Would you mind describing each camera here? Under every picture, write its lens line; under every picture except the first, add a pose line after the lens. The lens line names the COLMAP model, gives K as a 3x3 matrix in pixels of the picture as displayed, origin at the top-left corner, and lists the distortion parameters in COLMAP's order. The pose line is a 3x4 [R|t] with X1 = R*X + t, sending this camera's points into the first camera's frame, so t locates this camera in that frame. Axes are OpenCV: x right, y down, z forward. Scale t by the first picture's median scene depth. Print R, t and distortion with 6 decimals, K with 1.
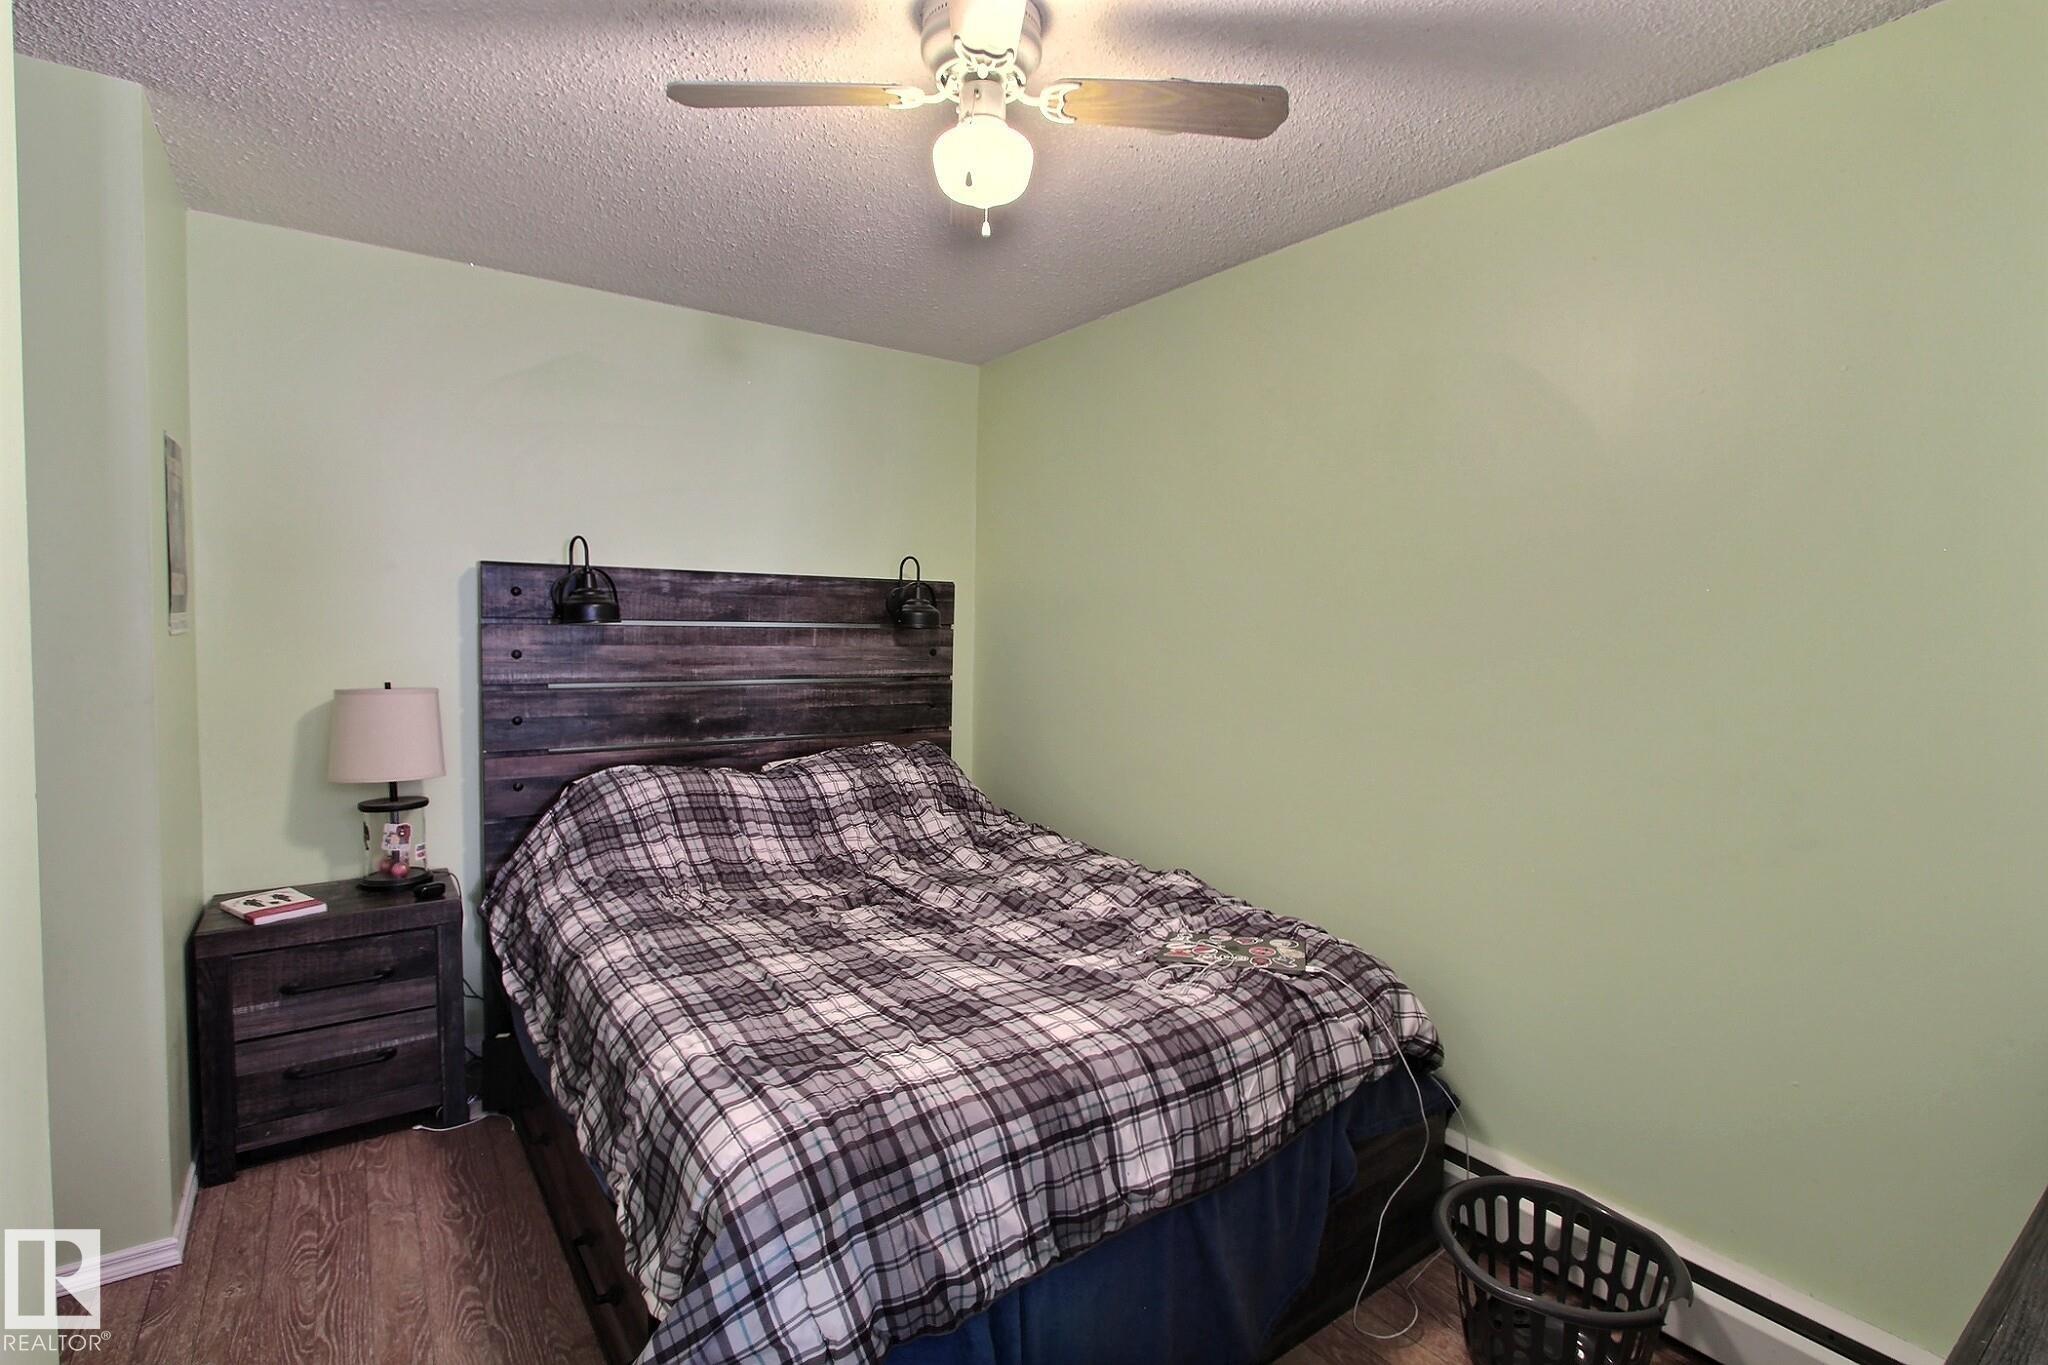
lens RADIAL K [[964.9, 0, 1025.5], [0, 964.9, 684.3], [0, 0, 1]] dist [-0.004849, 0.002325]
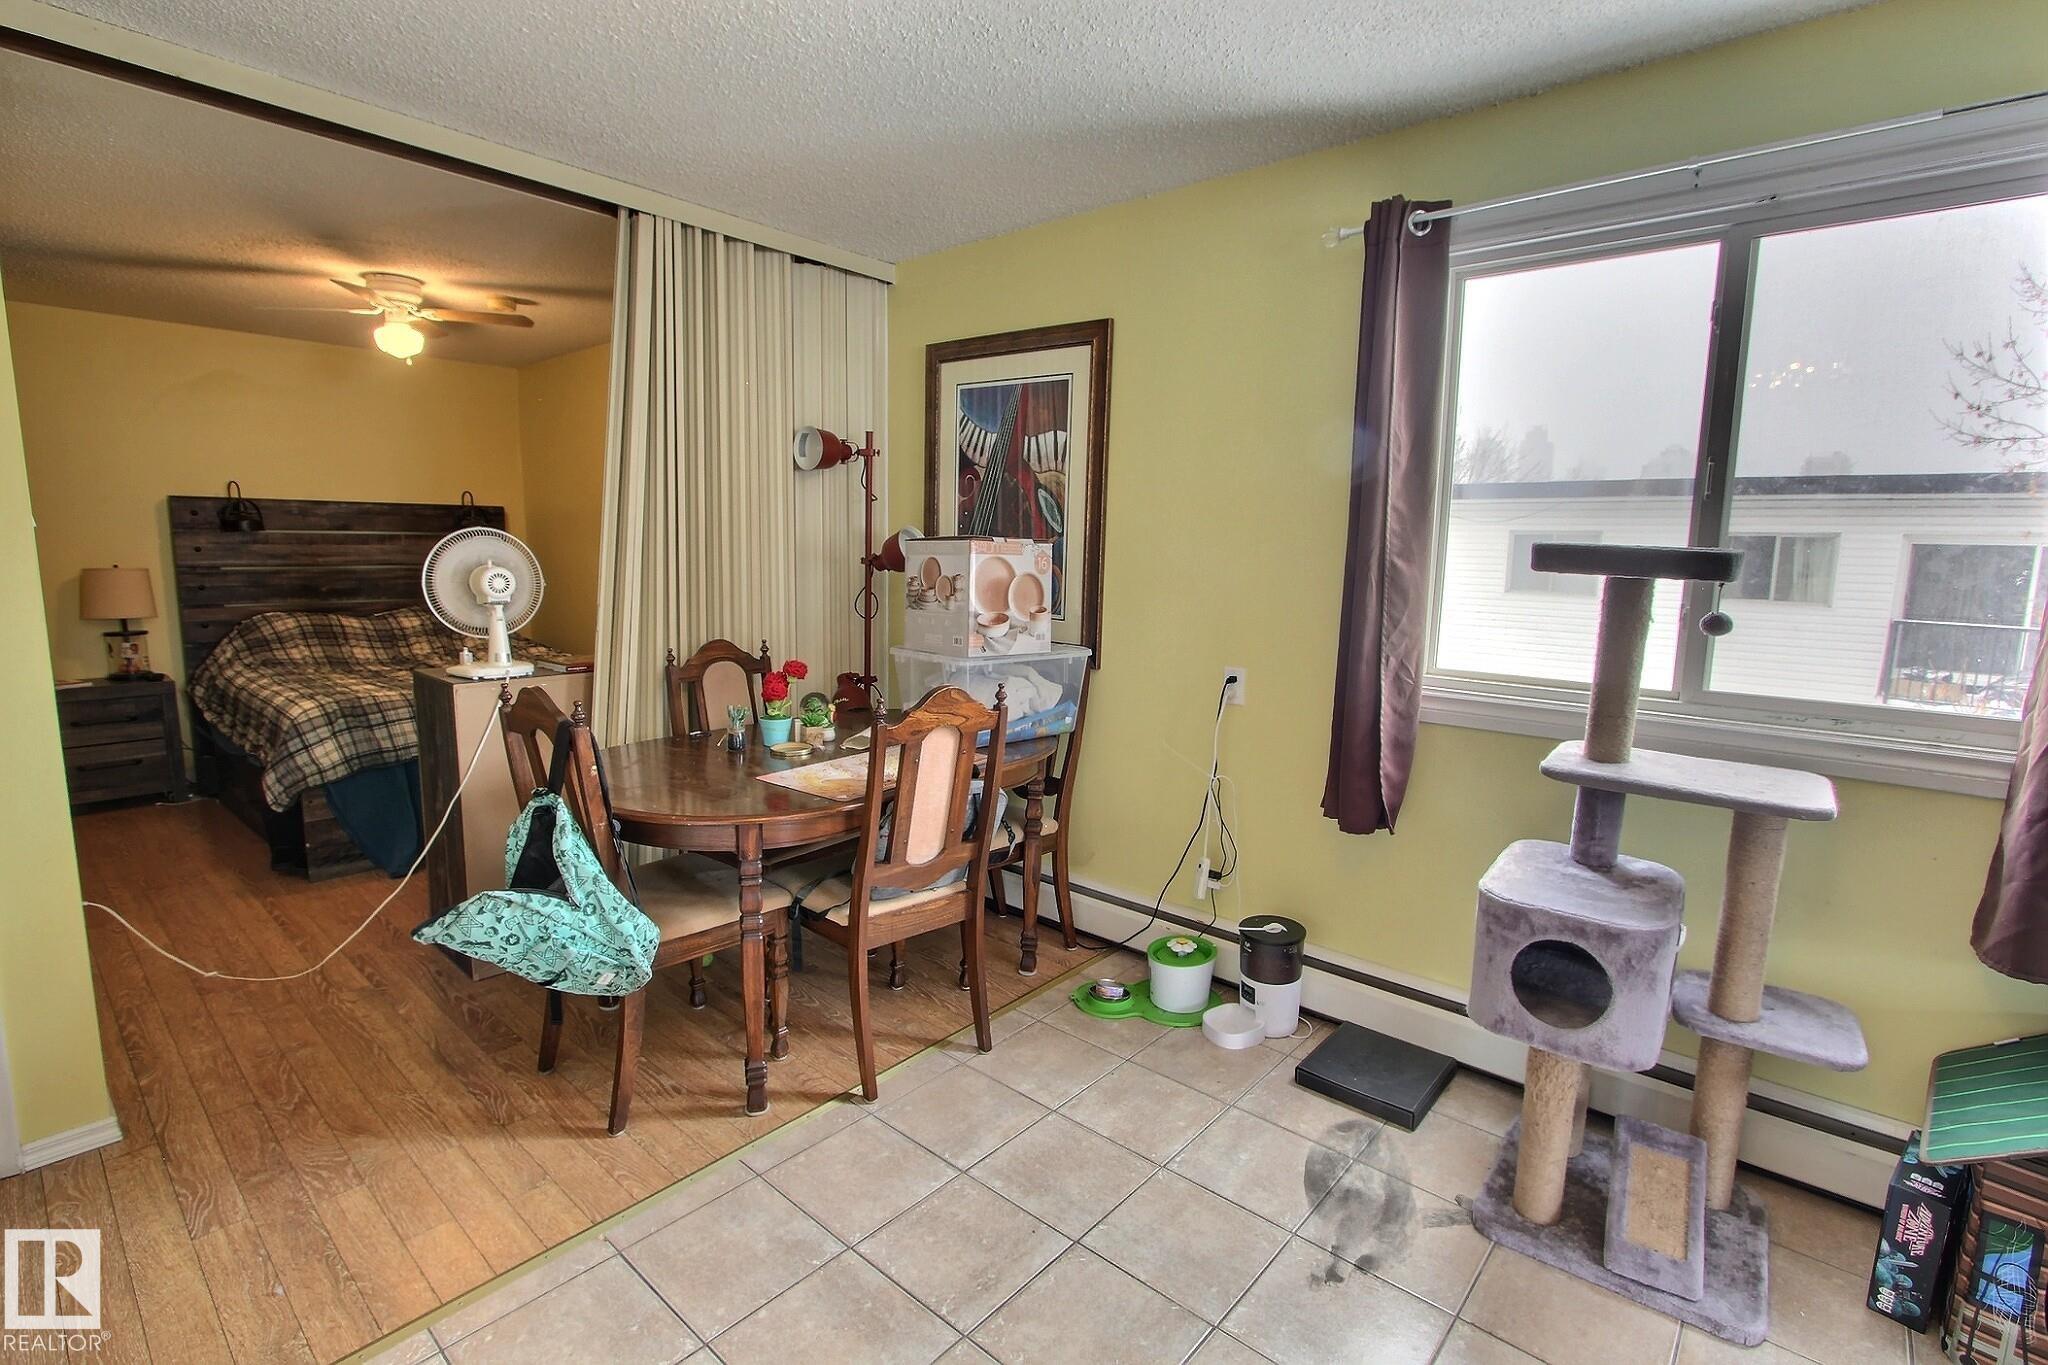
lens RADIAL K [[964.9, 0, 1019.6], [0, 964.9, 673.1], [0, 0, 1]] dist [-0.004849, 0.002325]
pose [[0.975638, -0.033449, 0.216823, 0.552682], [0.015903, 0.996491, 0.082173, 0.073992], [-0.218810, -0.076723, 0.972746, -1.065662]]
